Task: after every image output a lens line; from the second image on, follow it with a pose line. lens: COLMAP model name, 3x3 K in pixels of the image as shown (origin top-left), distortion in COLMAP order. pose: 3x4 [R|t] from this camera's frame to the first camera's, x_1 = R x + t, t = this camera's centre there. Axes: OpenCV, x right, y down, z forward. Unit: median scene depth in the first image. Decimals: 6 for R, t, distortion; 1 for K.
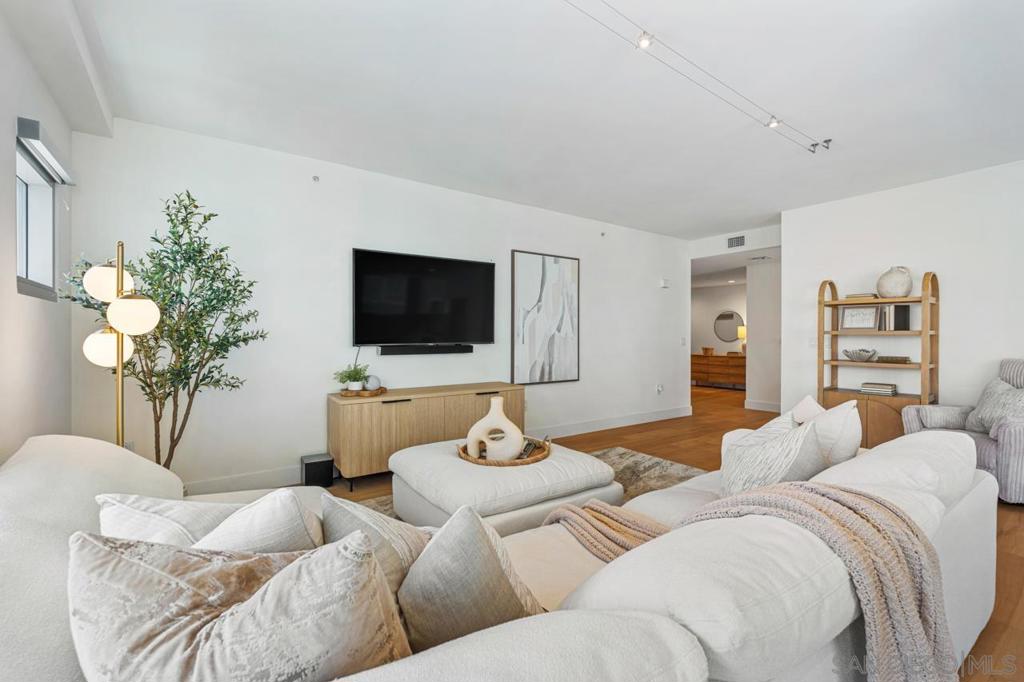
lens RADIAL K [[447.8, 0, 512.4], [0, 447.8, 339.5], [0, 0, 1]] dist [-0.003176, -0.000645]
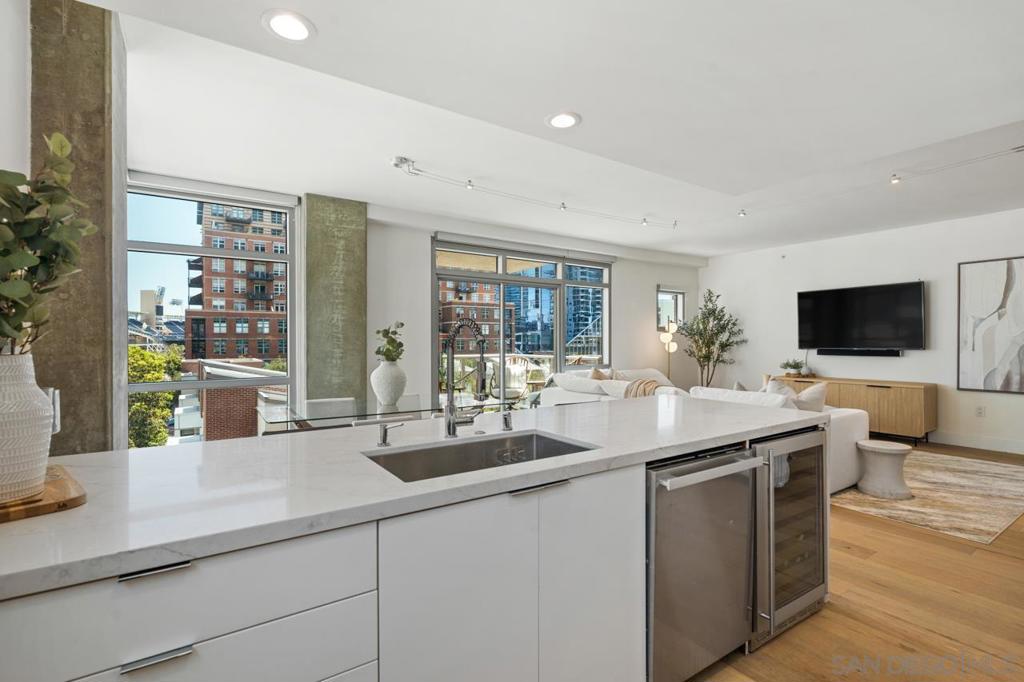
lens RADIAL K [[472.8, 0, 512.0], [0, 472.8, 341.0], [0, 0, 1]] dist [-0.002522, -0.000502]
pose [[-0.029926, 0.000931, -0.999552, 1.264562], [-0.004337, 0.999990, 0.001061, -0.010465], [0.999543, 0.004366, -0.029922, -0.041269]]
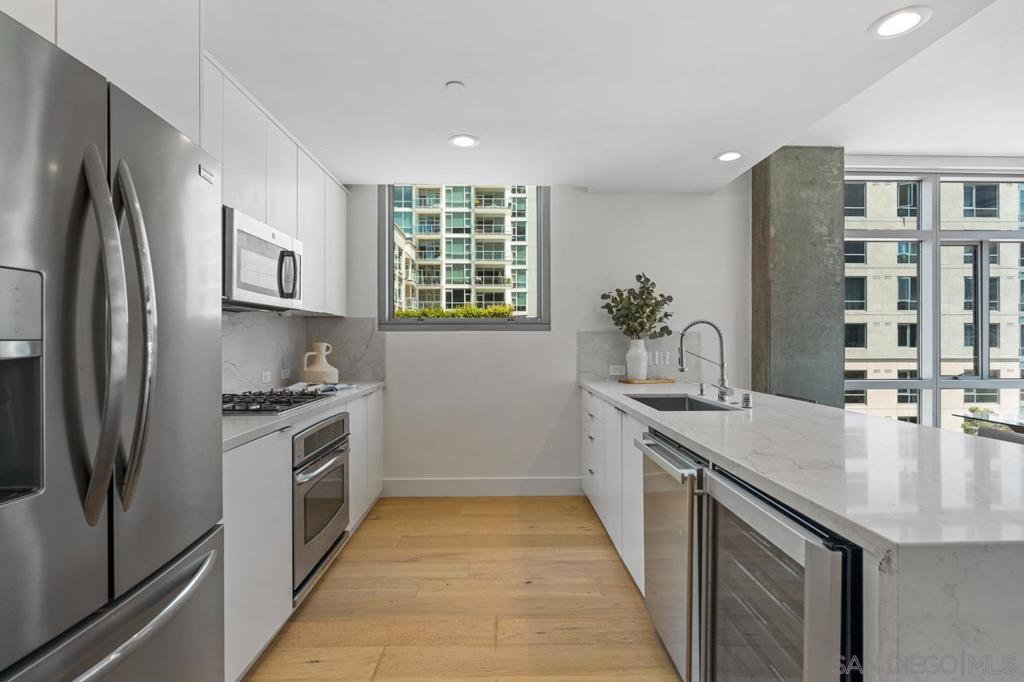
lens RADIAL K [[482.5, 0, 512.0], [0, 482.5, 341.0], [0, 0, 1]] dist [-0.002251, -0.000092]
pose [[-0.826633, 0.000255, 0.562741, 0.762126], [0.004911, 0.999965, 0.006762, -0.006796], [-0.562720, 0.008353, -0.826605, 0.504455]]
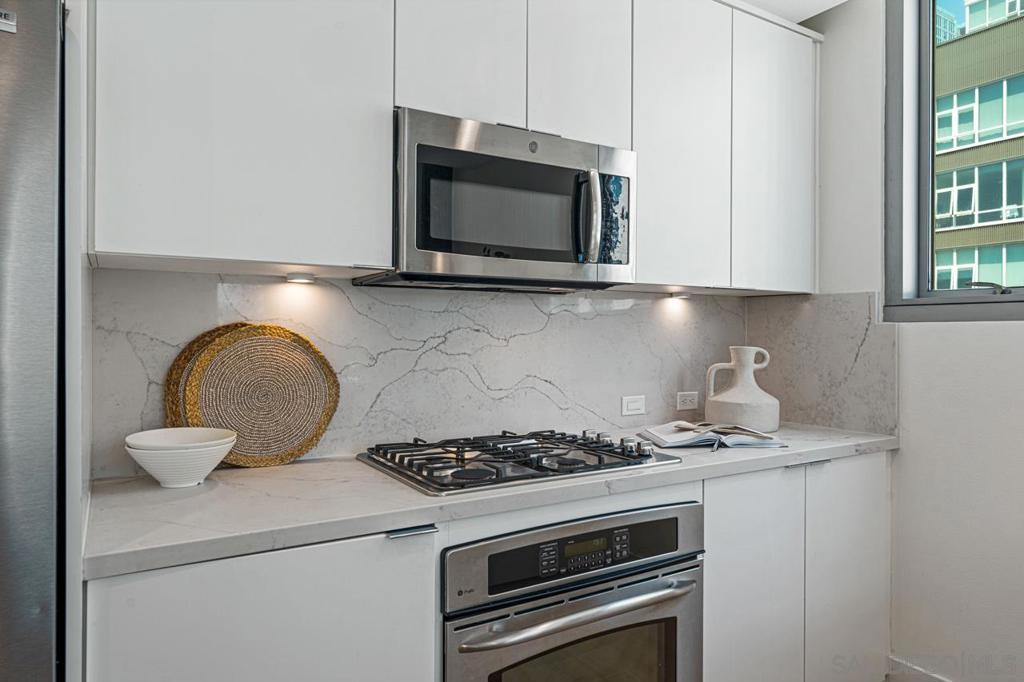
lens RADIAL K [[654.1, 0, 514.6], [0, 654.1, 328.6], [0, 0, 1]] dist [0.000173, -0.000299]
pose [[0.070010, 0.005124, 0.997533, 0.896937], [0.002920, 0.999981, -0.005342, -0.012250], [-0.997542, 0.003287, 0.069994, 0.191394]]
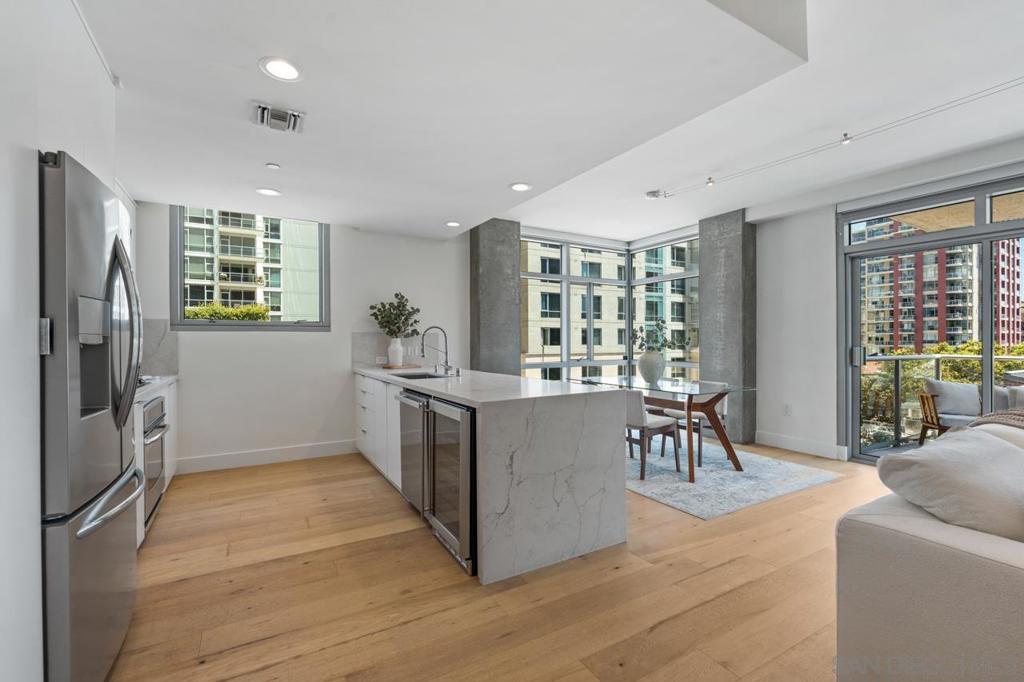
lens RADIAL K [[450.4, 0, 512.0], [0, 450.4, 341.0], [0, 0, 1]] dist [-0.007632, 0.000038]
pose [[-0.996050, 0.003782, 0.088714, 0.668355], [0.004464, 0.999962, 0.007486, -0.003052], [-0.088682, 0.007852, -0.996029, 0.774001]]
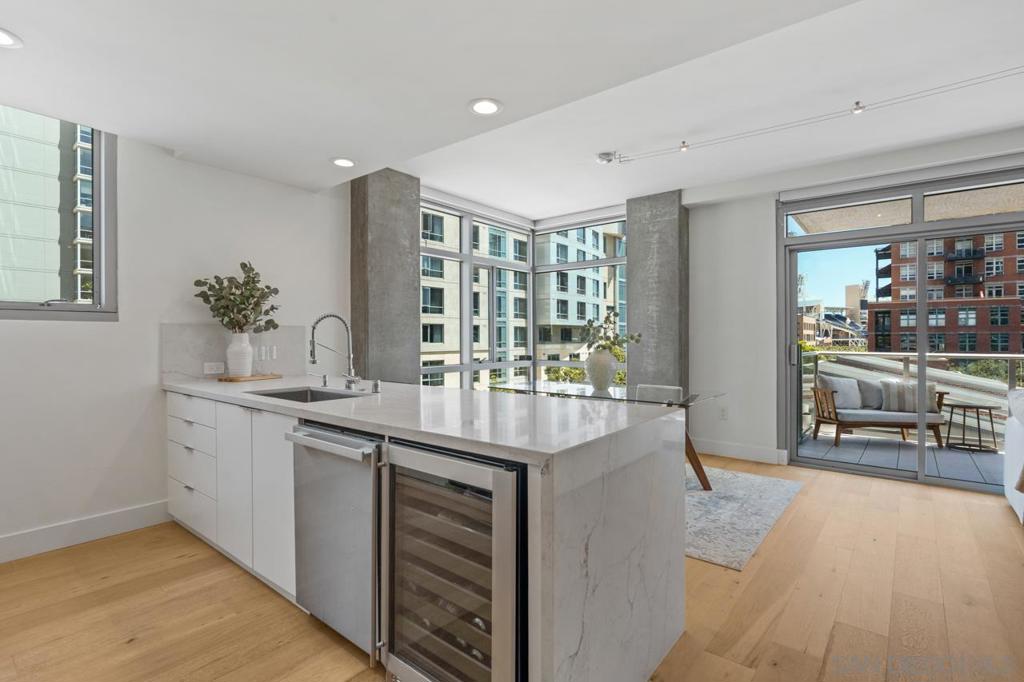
lens RADIAL K [[488.0, 0, 513.0], [0, 488.0, 337.4], [0, 0, 1]] dist [-0.002312, -0.000587]
pose [[-0.963727, 0.002253, -0.266880, 0.841766], [0.000323, 0.999973, 0.007277, -0.001614], [0.266889, 0.006927, -0.963702, 0.549569]]
